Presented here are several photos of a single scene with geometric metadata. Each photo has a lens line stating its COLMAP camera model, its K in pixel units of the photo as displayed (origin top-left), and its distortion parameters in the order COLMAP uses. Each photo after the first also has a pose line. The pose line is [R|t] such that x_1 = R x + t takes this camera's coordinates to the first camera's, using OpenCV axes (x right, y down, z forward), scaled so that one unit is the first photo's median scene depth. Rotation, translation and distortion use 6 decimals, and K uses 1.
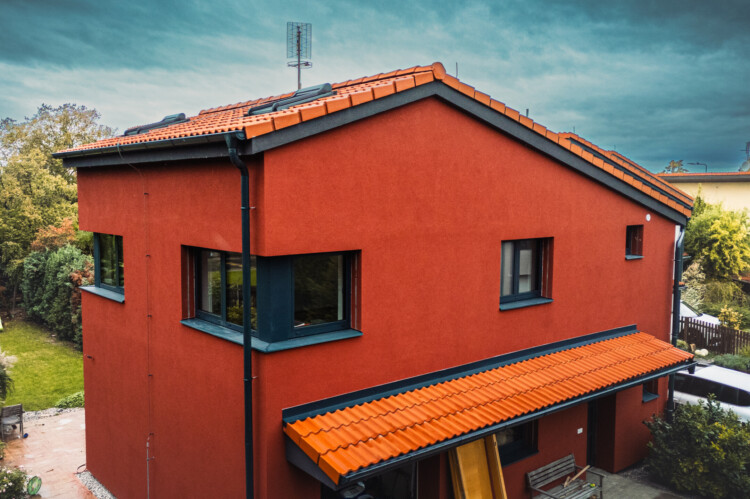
lens RADIAL K [[639.1, 0, 313.2], [0, 639.1, 251.2], [0, 0, 1]] dist [0.116131, -0.099306]
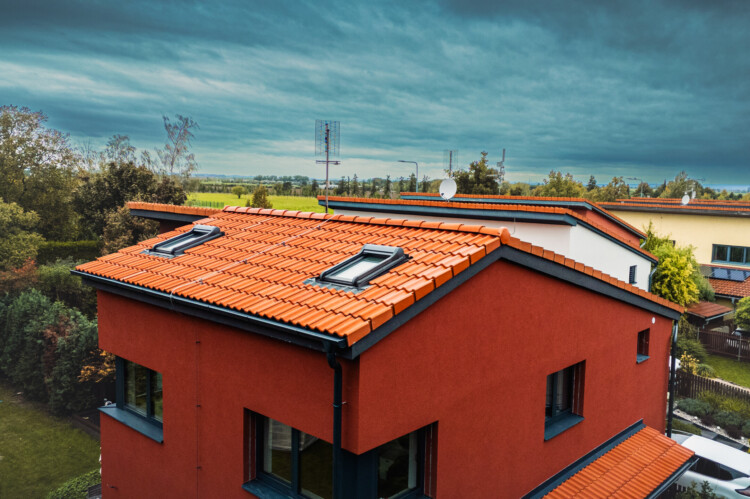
lens RADIAL K [[639.5, 0, 375.0], [0, 639.5, 249.5], [0, 0, 1]] dist [0.117518, -0.091810]
pose [[0.985269, -0.000369, 0.171011, -0.082160], [-0.004008, 0.999673, 0.025247, -0.124575], [-0.170965, -0.025561, 0.984946, 0.009816]]
